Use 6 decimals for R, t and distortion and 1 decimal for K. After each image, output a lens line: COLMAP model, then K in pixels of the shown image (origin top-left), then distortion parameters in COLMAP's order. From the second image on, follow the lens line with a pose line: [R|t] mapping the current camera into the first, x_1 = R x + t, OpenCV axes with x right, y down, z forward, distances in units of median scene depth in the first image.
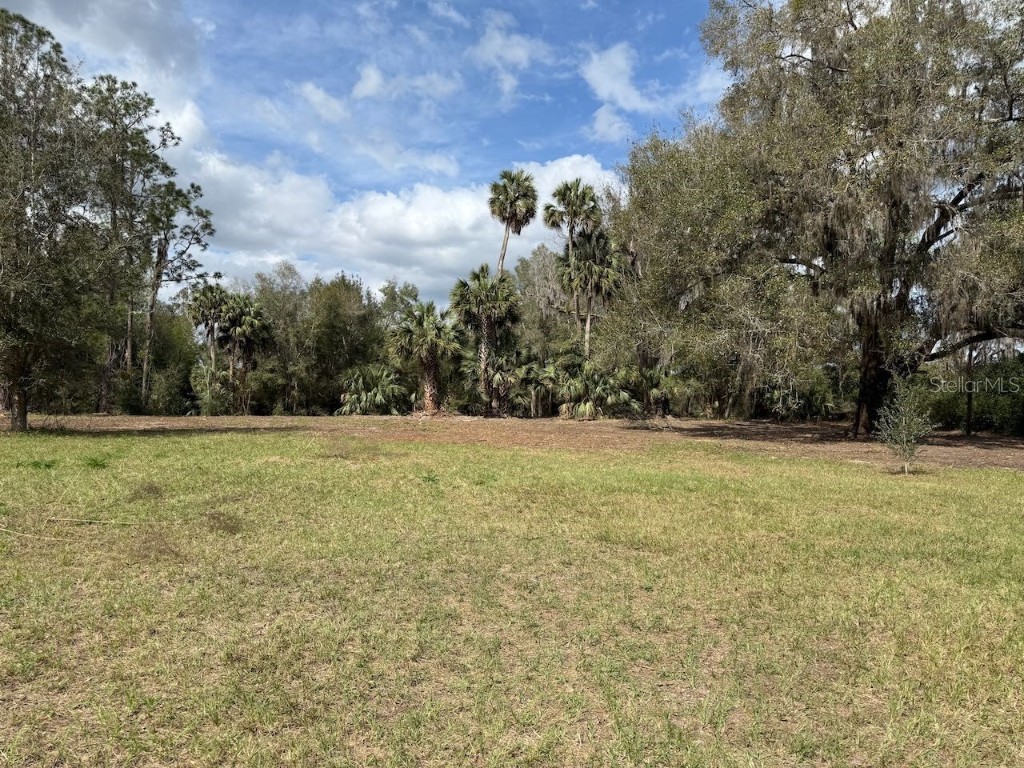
lens RADIAL K [[723.2, 0, 510.9], [0, 723.2, 383.4], [0, 0, 1]] dist [0.060741, -0.065972]
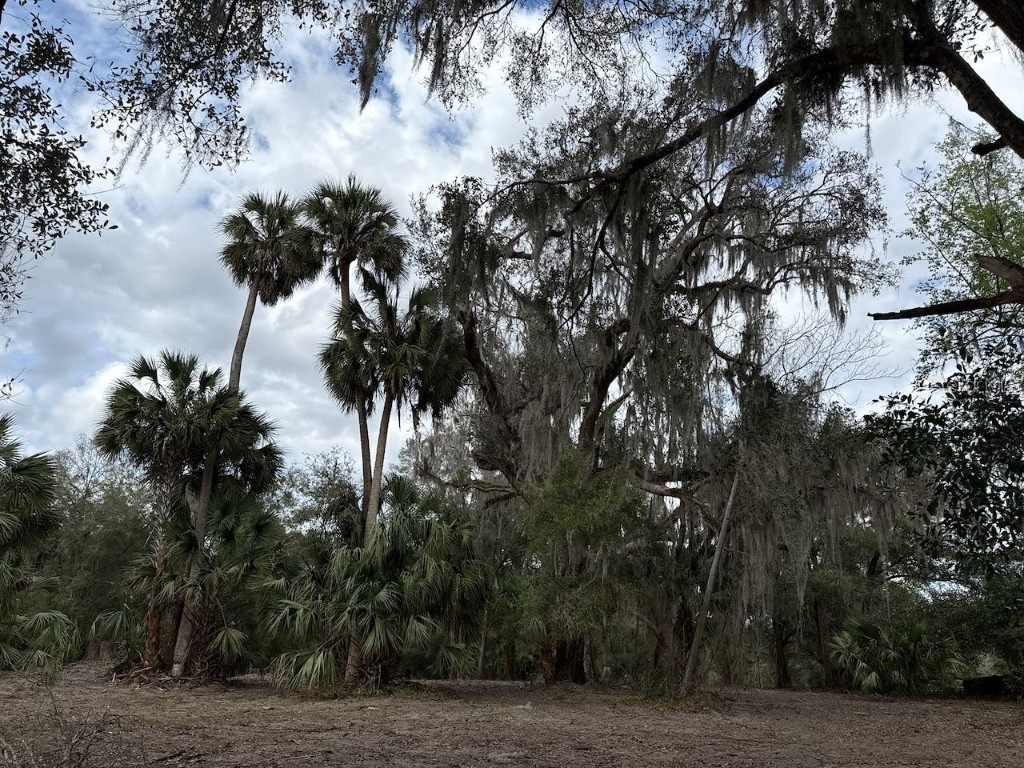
lens RADIAL K [[723.2, 0, 512.6], [0, 723.2, 388.4], [0, 0, 1]] dist [0.060741, -0.065972]
pose [[0.993538, -0.028397, -0.109893, 0.248382], [-0.007026, 0.950954, -0.309253, 0.012488], [0.113285, 0.308027, 0.944609, 0.572556]]
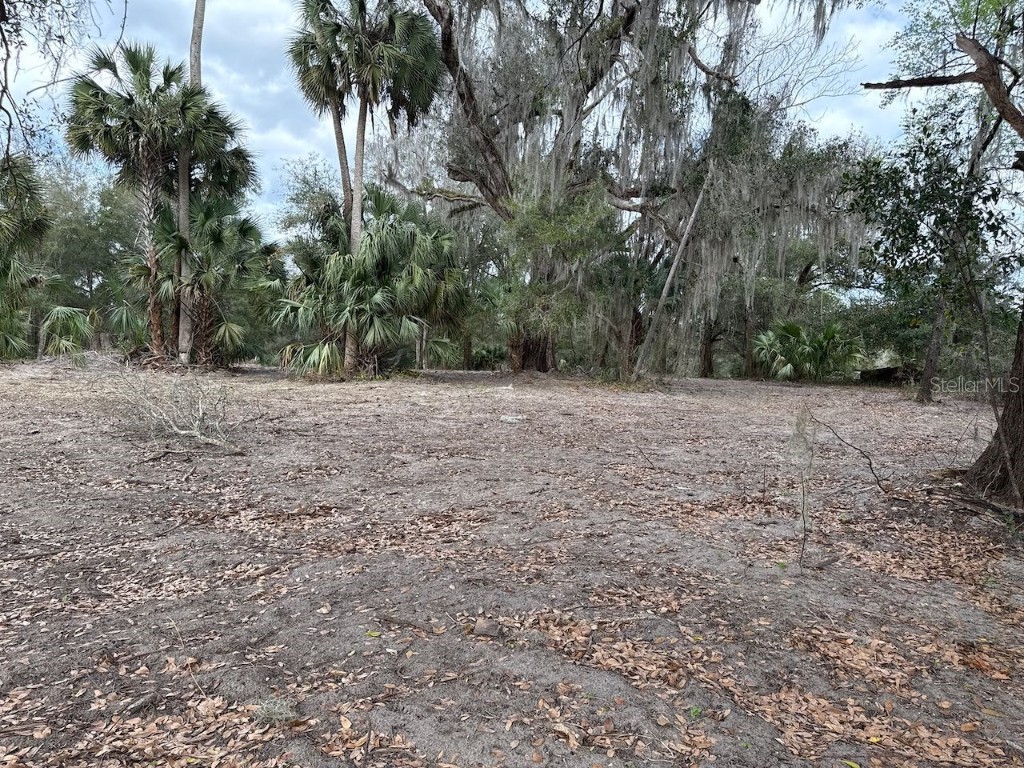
lens RADIAL K [[723.2, 0, 513.3], [0, 723.2, 375.3], [0, 0, 1]] dist [0.060741, -0.065972]
pose [[0.999166, 0.018708, -0.036282, 0.230615], [-0.016199, 0.997537, 0.068243, 0.013384], [0.037469, -0.067598, 0.997009, 0.536115]]
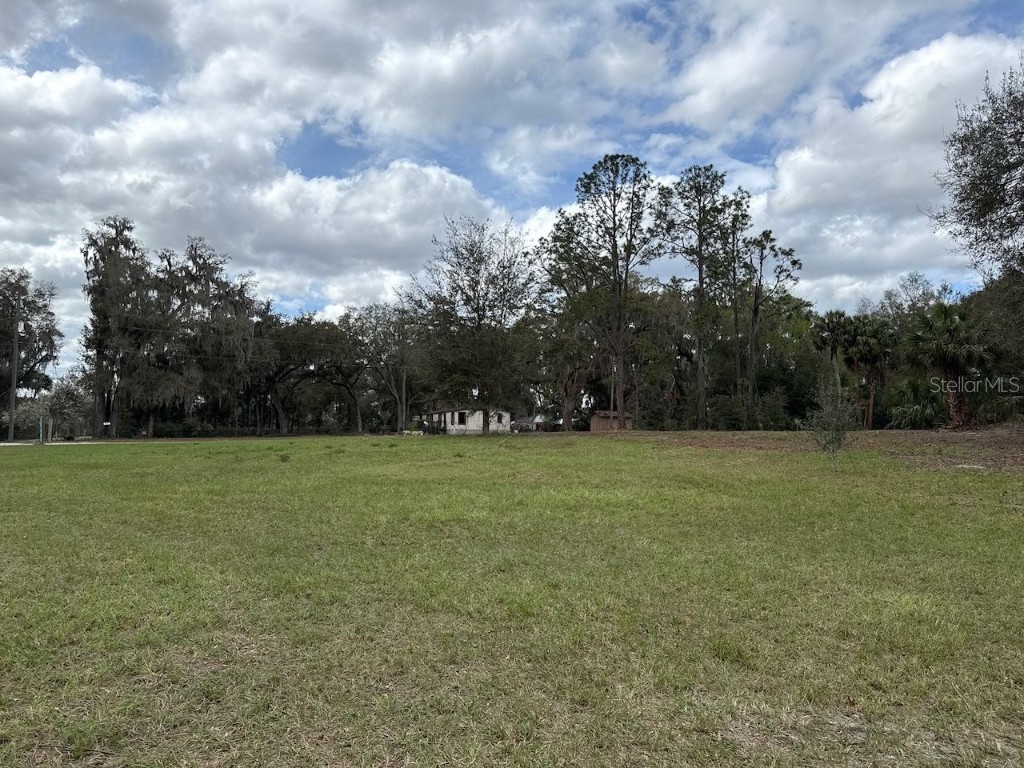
lens RADIAL K [[723.2, 0, 512.1], [0, 723.2, 380.9], [0, 0, 1]] dist [0.060741, -0.065972]
pose [[0.523172, -0.070079, -0.849341, 0.347834], [0.041617, 0.997525, -0.056670, 0.013113], [0.851210, -0.005699, 0.524794, 0.053534]]
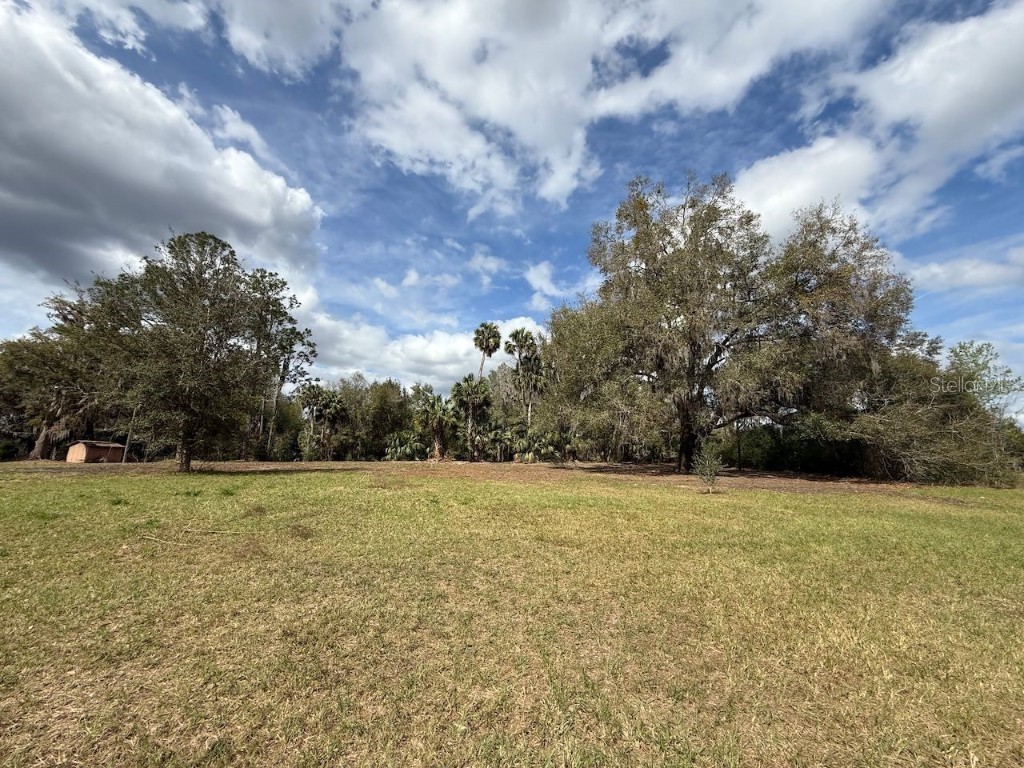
lens RADIAL K [[404.6, 0, 511.3], [0, 404.6, 383.4], [0, 0, 1]] dist [0.003204, 0.000314]
pose [[0.998192, 0.006352, 0.059770, 0.003097], [0.002208, 0.989853, -0.142081, -0.000537], [-0.060066, 0.141956, 0.988049, 0.023210]]
